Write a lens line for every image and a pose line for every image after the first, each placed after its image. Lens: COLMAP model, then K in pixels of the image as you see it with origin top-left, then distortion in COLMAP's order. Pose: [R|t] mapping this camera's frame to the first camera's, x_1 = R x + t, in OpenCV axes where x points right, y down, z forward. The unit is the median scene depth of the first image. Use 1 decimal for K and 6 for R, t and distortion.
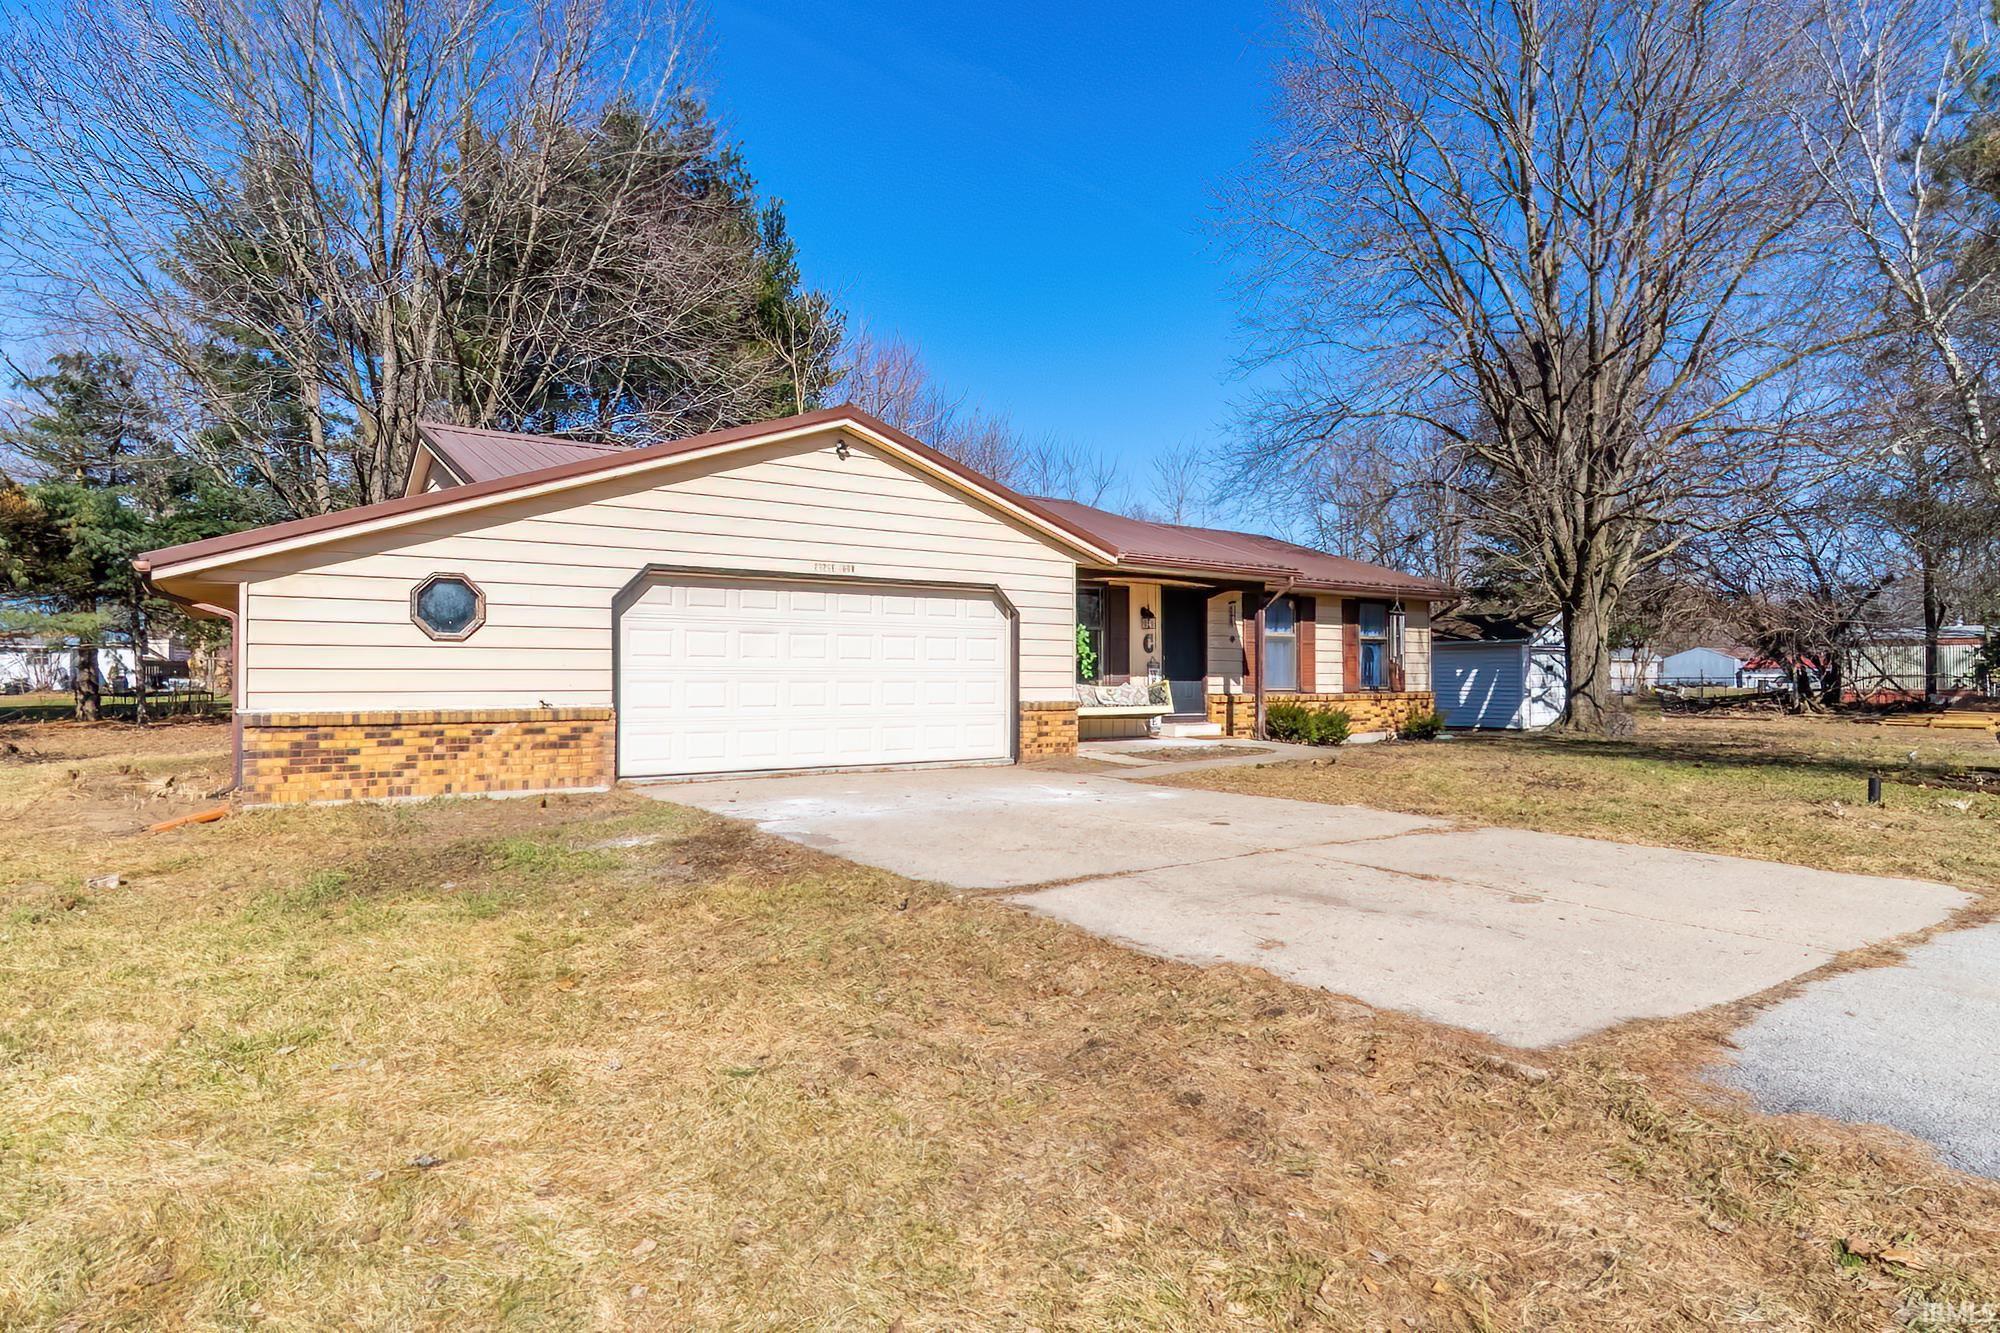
lens RADIAL K [[1002.3, 0, 998.8], [0, 1002.3, 672.1], [0, 0, 1]] dist [-0.002107, -0.000071]
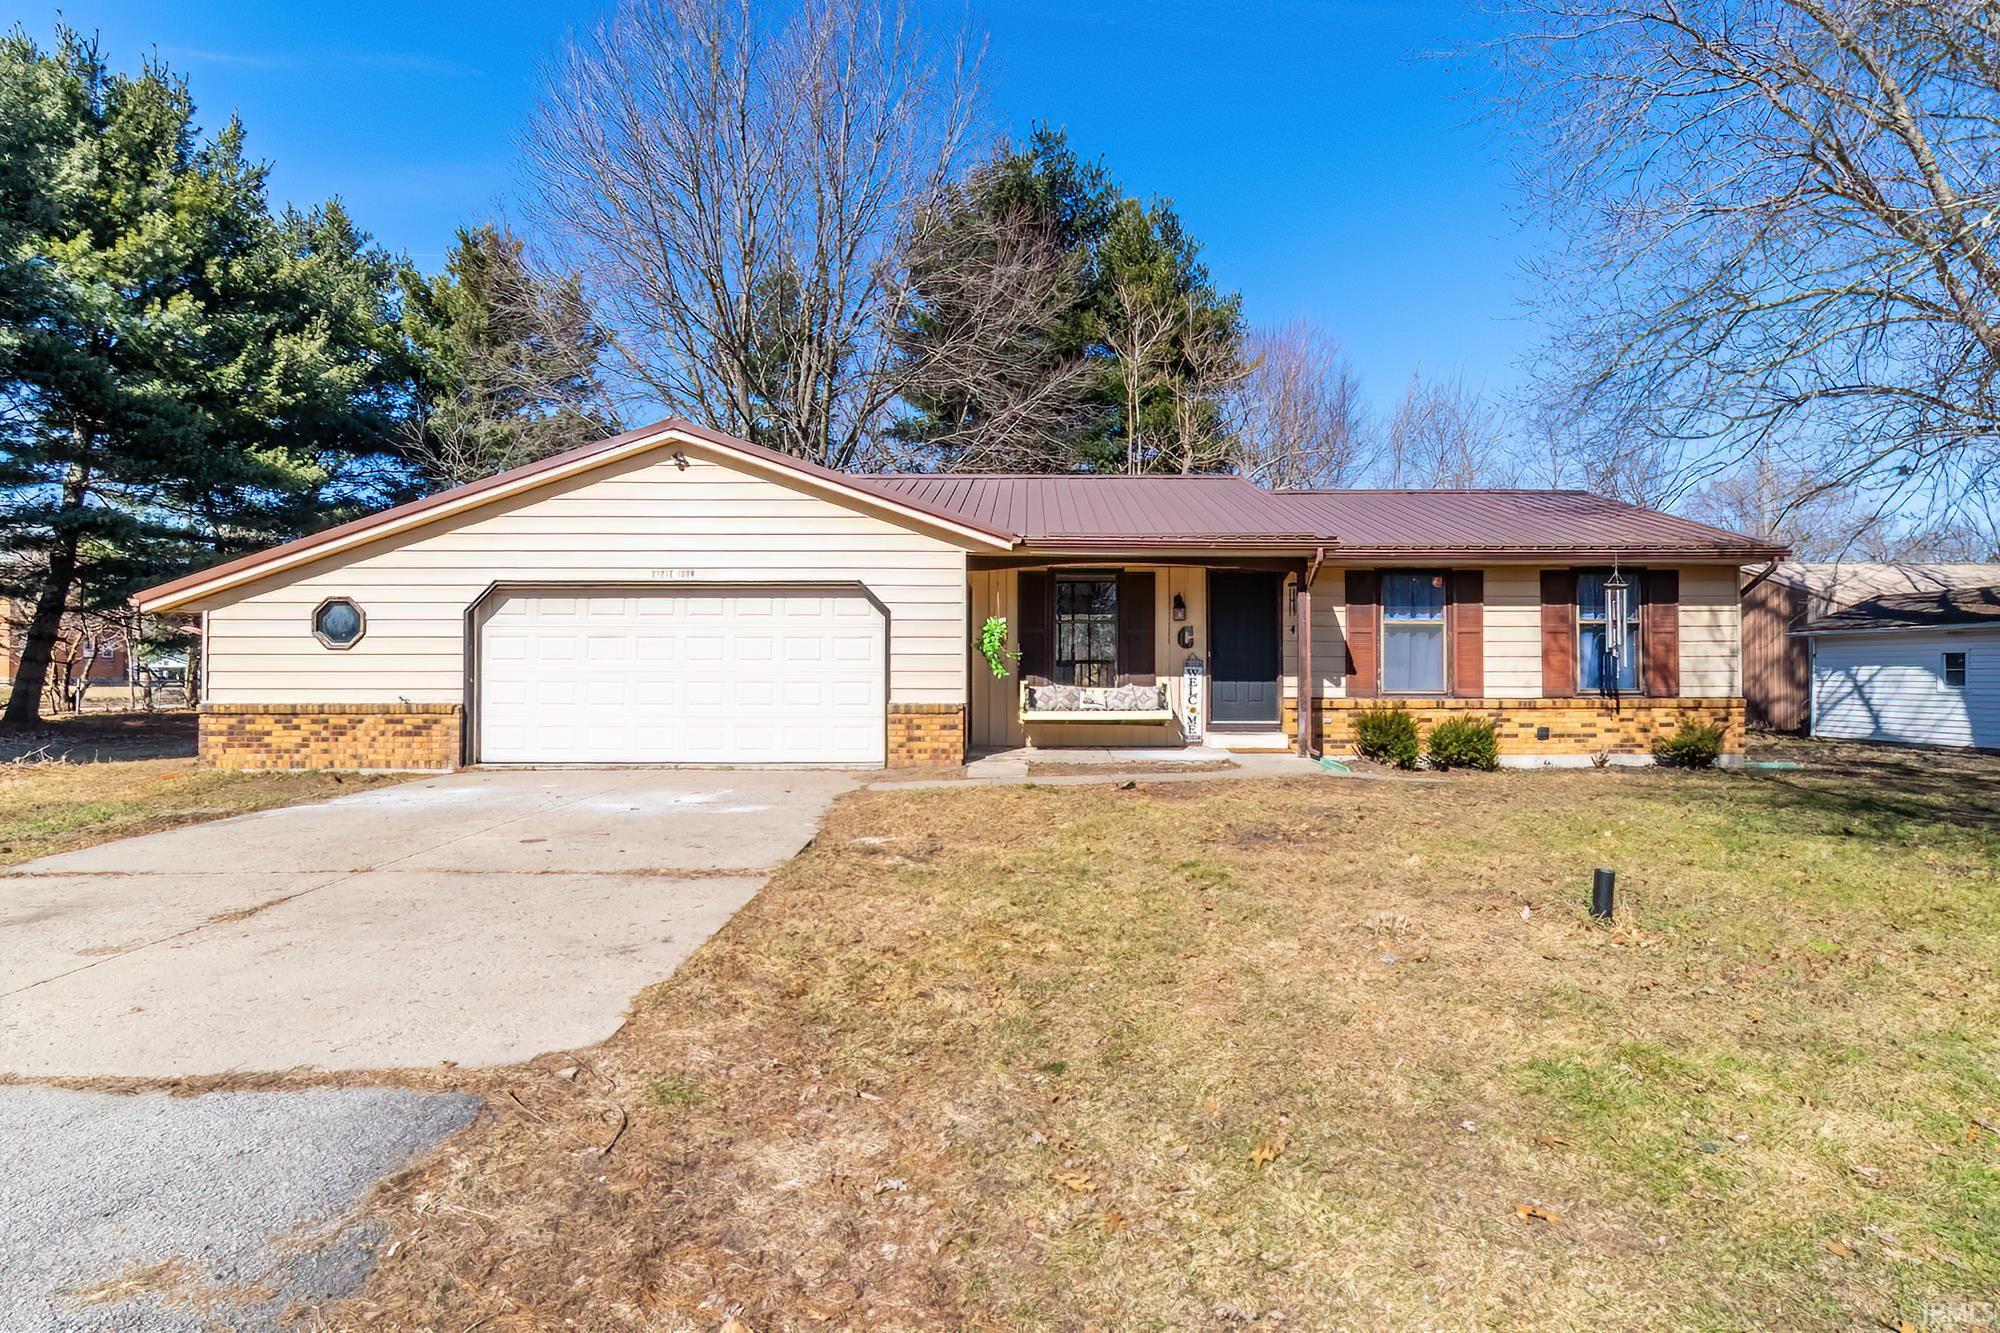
lens RADIAL K [[991.7, 0, 999.5], [0, 991.7, 665.0], [0, 0, 1]] dist [-0.000189, -0.000001]
pose [[0.847050, -0.006236, -0.531477, 0.747233], [0.003215, 0.999973, -0.006610, -0.000088], [0.531503, 0.003890, 0.847047, 0.328202]]
